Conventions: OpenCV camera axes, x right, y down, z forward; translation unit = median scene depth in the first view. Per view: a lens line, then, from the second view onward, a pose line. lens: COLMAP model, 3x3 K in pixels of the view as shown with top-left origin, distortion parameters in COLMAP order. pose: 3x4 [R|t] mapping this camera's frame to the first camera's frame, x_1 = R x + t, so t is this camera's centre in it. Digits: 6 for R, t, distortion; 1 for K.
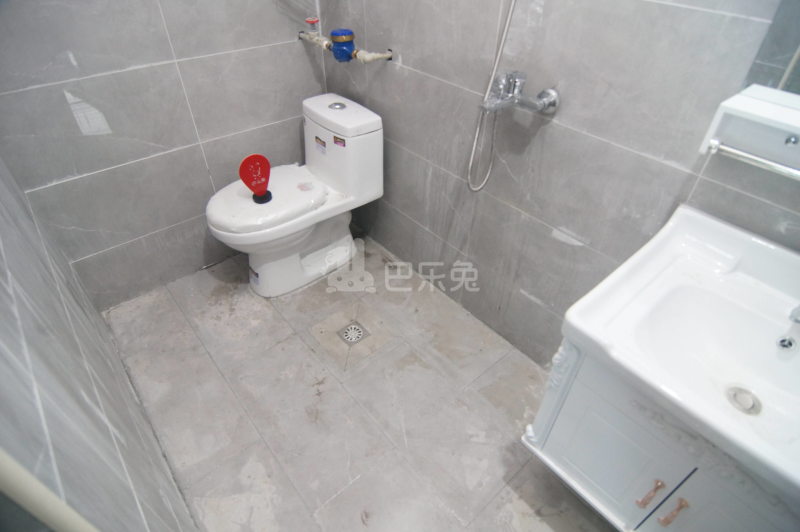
lens RADIAL K [[427.3, 0, 407.9], [0, 427.3, 261.3], [0, 0, 1]] dist [-0.004350, -0.013598]
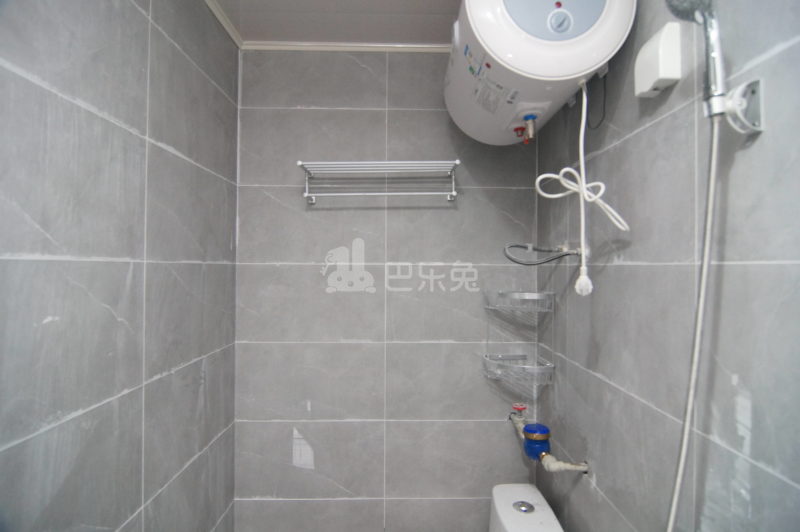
lens RADIAL K [[427.3, 0, 407.9], [0, 427.3, 261.3], [0, 0, 1]] dist [-0.004350, -0.013598]
pose [[0.775397, -0.026807, -0.630905, 0.219128], [-0.403740, 0.747168, -0.527953, -0.212562], [0.485544, 0.664095, 0.568529, 0.108684]]
